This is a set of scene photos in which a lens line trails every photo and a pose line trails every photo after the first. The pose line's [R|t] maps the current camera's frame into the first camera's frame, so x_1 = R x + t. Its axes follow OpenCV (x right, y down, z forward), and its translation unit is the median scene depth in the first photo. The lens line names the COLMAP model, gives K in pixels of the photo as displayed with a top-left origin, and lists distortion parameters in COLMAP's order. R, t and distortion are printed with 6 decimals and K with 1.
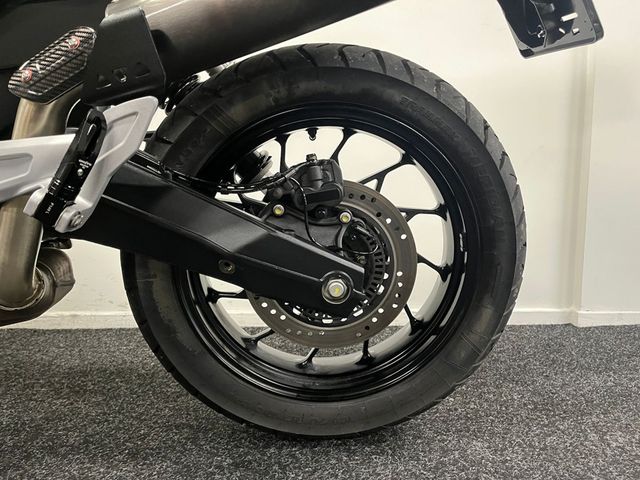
lens RADIAL K [[481.0, 0, 320.0], [0, 481.0, 240.0], [0, 0, 1]] dist [0.095561, -0.130160]
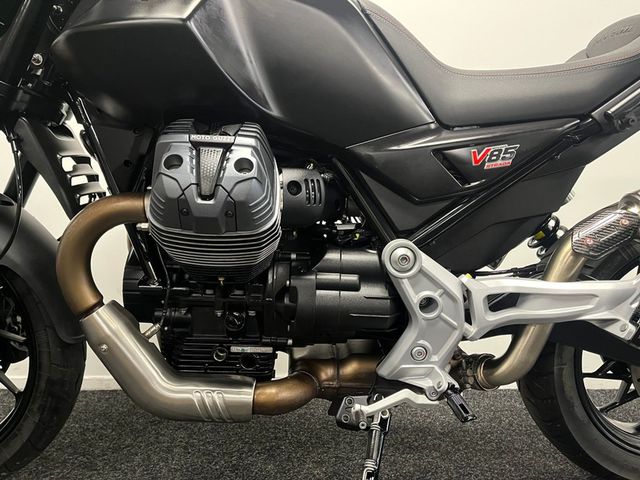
lens RADIAL K [[481.0, 0, 320.0], [0, 481.0, 240.0], [0, 0, 1]] dist [0.095561, -0.130160]
pose [[0.999956, -0.000470, -0.009398, -0.914768], [-0.000313, 0.996537, -0.083150, -0.139869], [0.009404, 0.083149, 0.996493, -0.343766]]
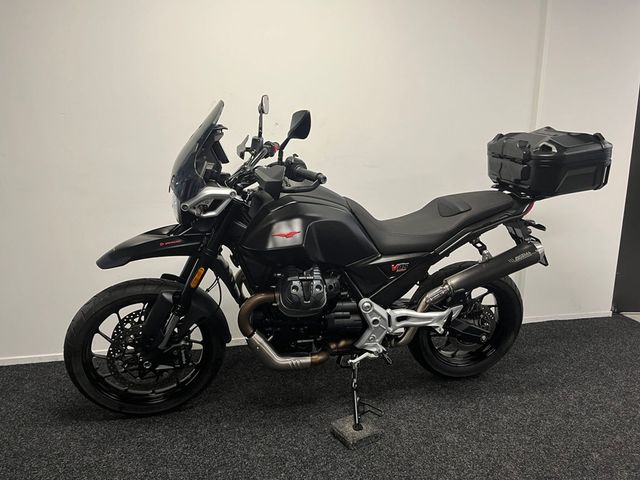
lens RADIAL K [[481.0, 0, 320.0], [0, 481.0, 240.0], [0, 0, 1]] dist [0.095561, -0.130160]
pose [[0.981292, -0.036972, 0.188944, -1.515262], [0.019515, 0.995434, 0.093433, -0.826198], [-0.191536, -0.087998, 0.977533, -1.908189]]
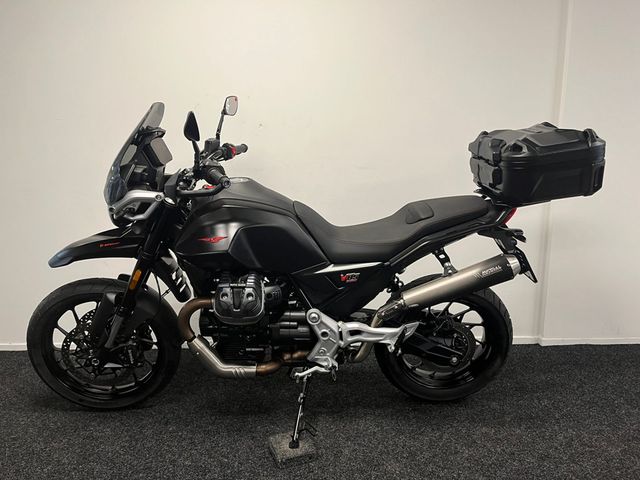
lens RADIAL K [[482.4, 0, 316.5], [0, 482.4, 240.5], [0, 0, 1]] dist [0.096703, -0.134372]
pose [[0.999811, -0.009506, -0.016971, -0.685549], [0.011043, 0.995614, 0.092901, -0.839876], [0.016014, -0.093070, 0.995531, -1.852166]]
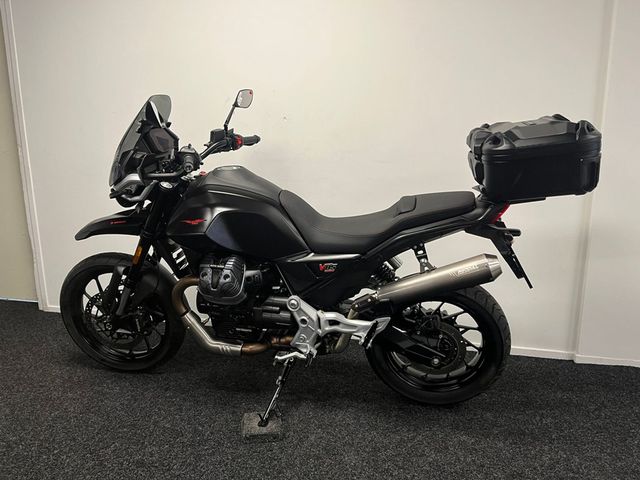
lens RADIAL K [[481.0, 0, 320.0], [0, 481.0, 240.0], [0, 0, 1]] dist [0.095561, -0.130160]
pose [[0.969240, 0.049274, -0.241135, 0.020282], [-0.026278, 0.994872, 0.097670, -0.801941], [0.244711, -0.088329, 0.965564, -1.805364]]
